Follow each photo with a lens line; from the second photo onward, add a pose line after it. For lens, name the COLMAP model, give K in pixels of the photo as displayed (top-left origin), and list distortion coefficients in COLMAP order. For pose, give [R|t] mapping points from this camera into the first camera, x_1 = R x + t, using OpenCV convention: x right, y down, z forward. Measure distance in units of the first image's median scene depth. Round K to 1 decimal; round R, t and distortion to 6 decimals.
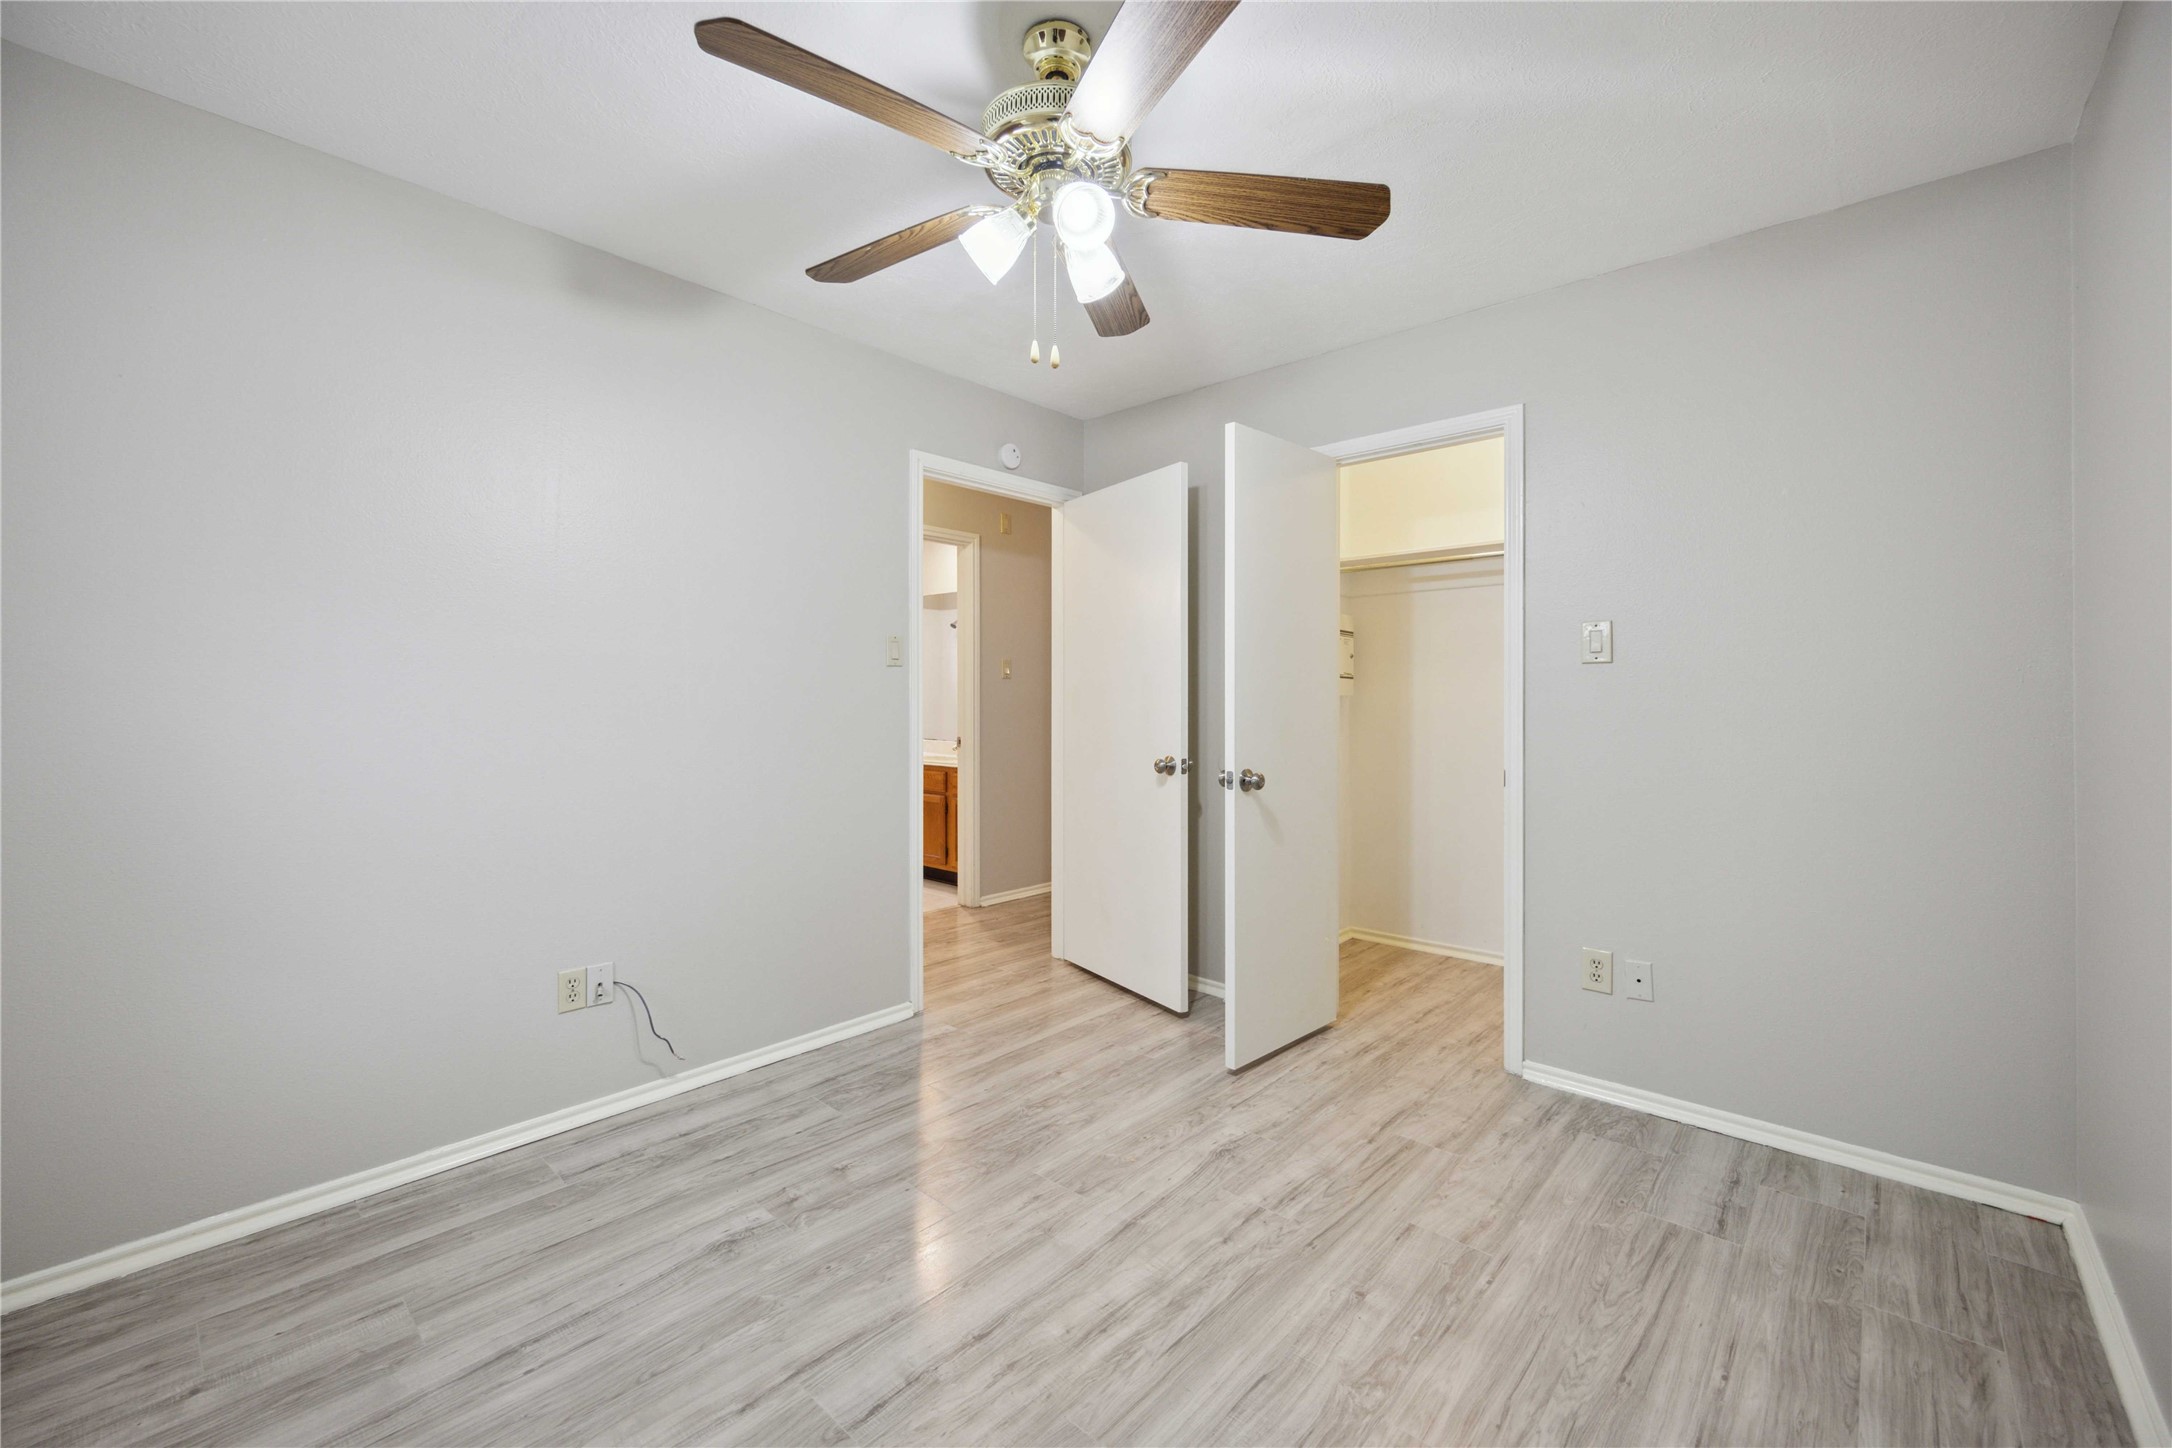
lens RADIAL K [[891.5, 0, 1088.6], [0, 891.5, 704.9], [0, 0, 1]] dist [-0.003447, -0.000624]
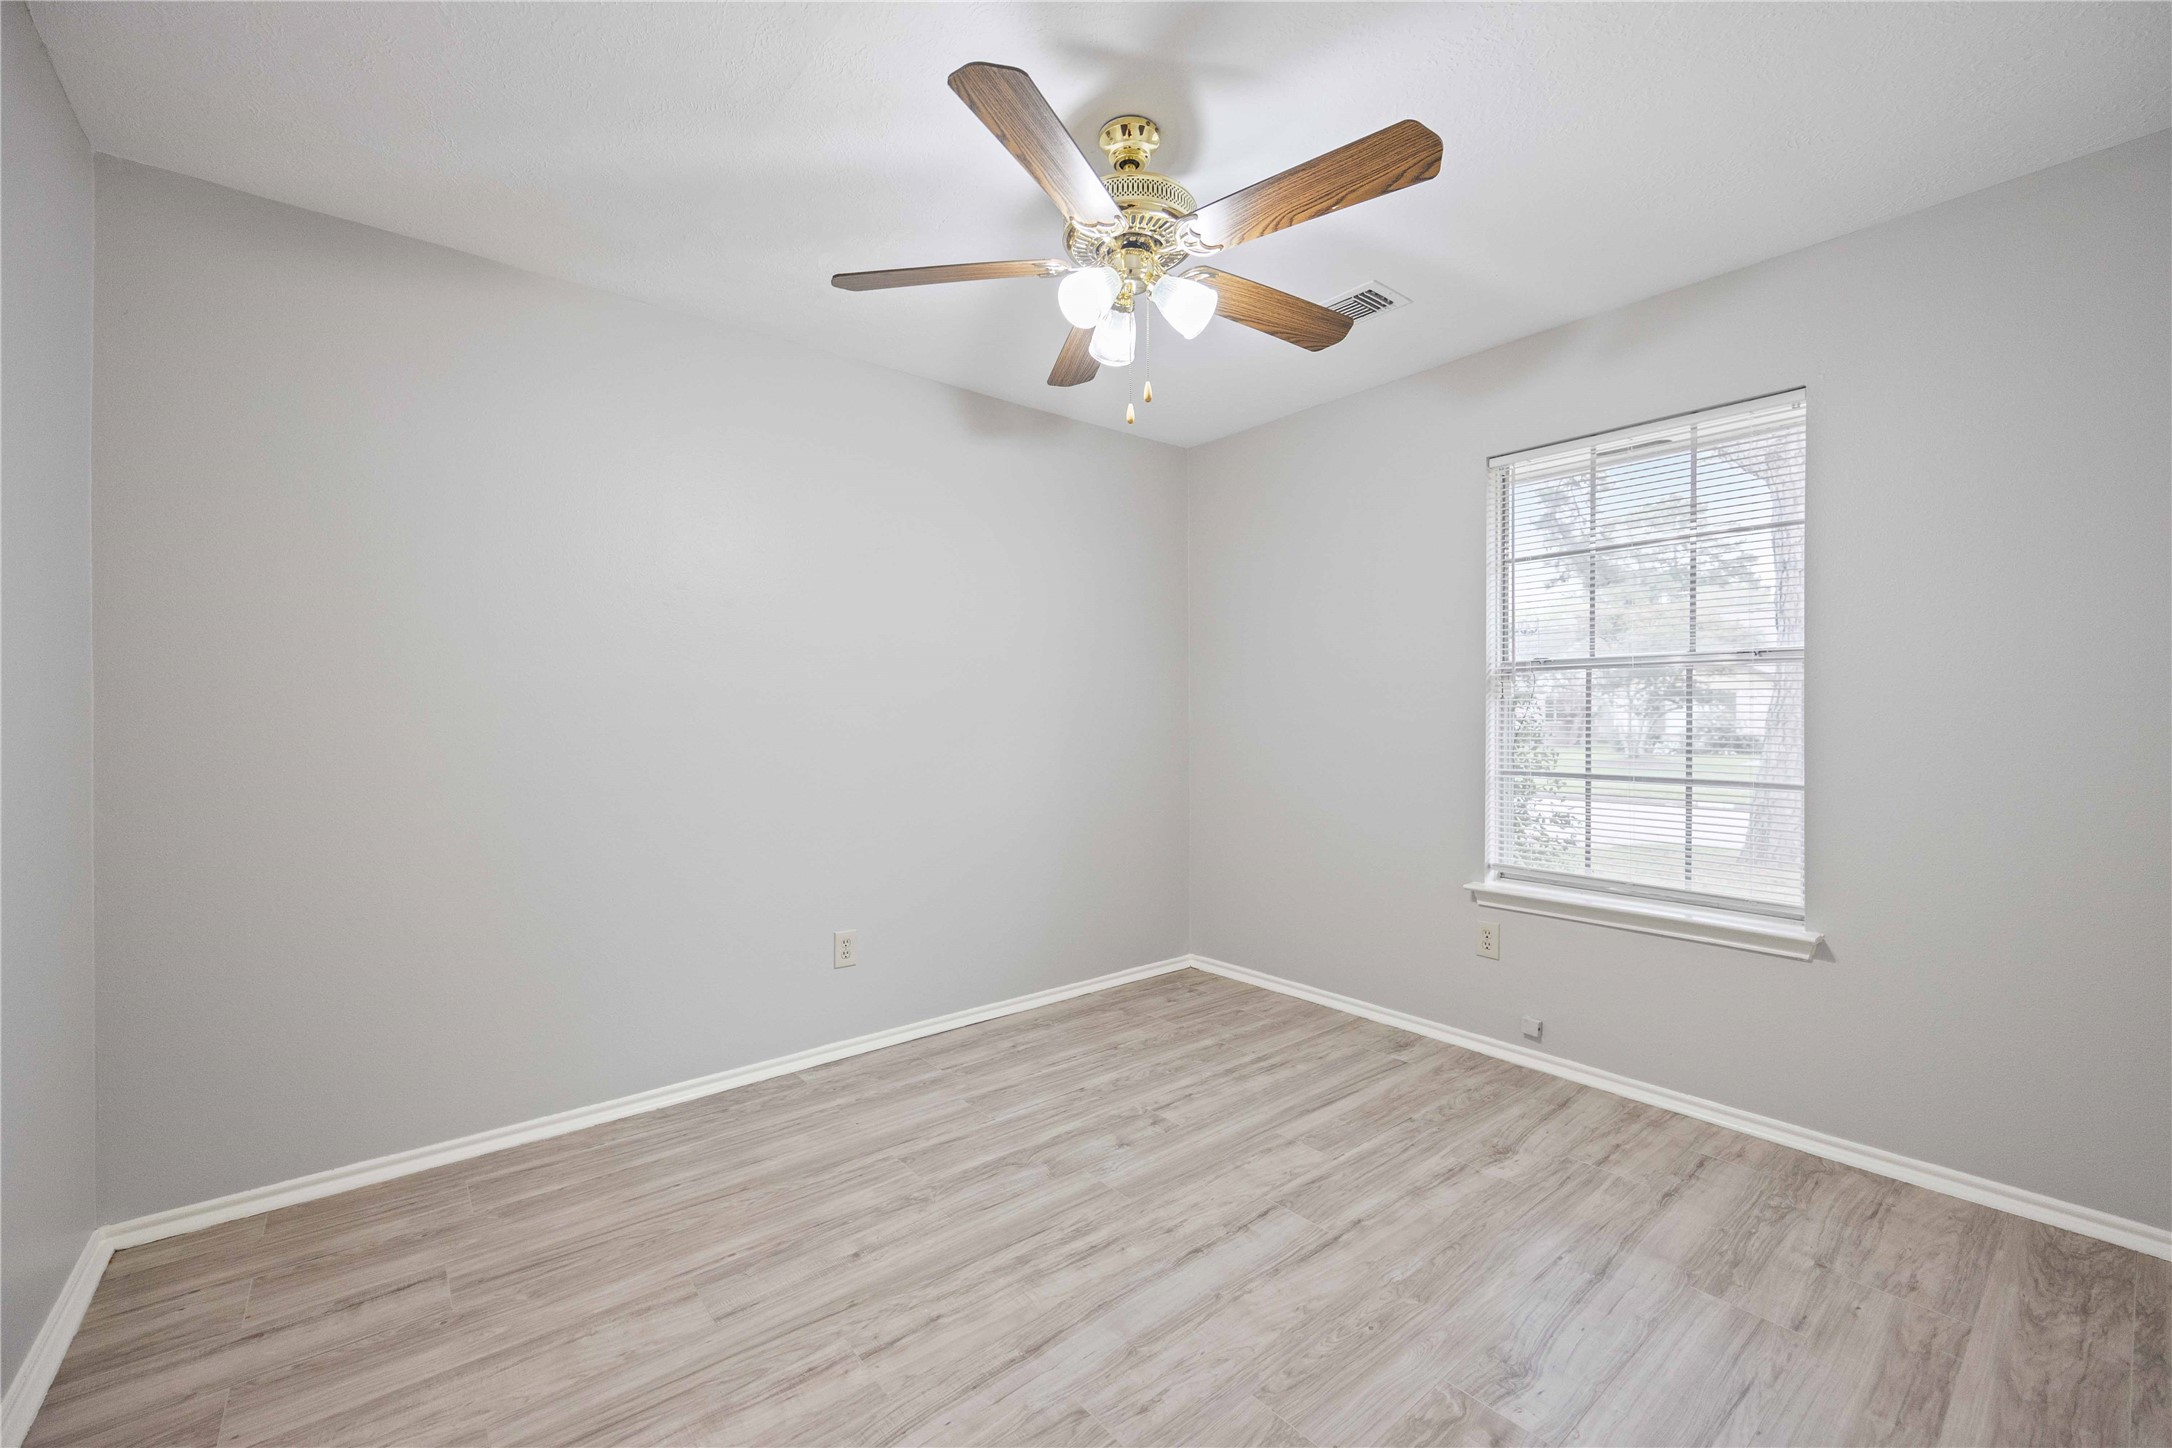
lens RADIAL K [[891.5, 0, 1089.1], [0, 891.5, 721.4], [0, 0, 1]] dist [-0.003447, -0.000624]
pose [[-0.989150, 0.002755, 0.146881, -0.144352], [0.005566, 0.999809, 0.018729, -0.021163], [-0.146801, 0.019343, -0.988977, 2.019619]]
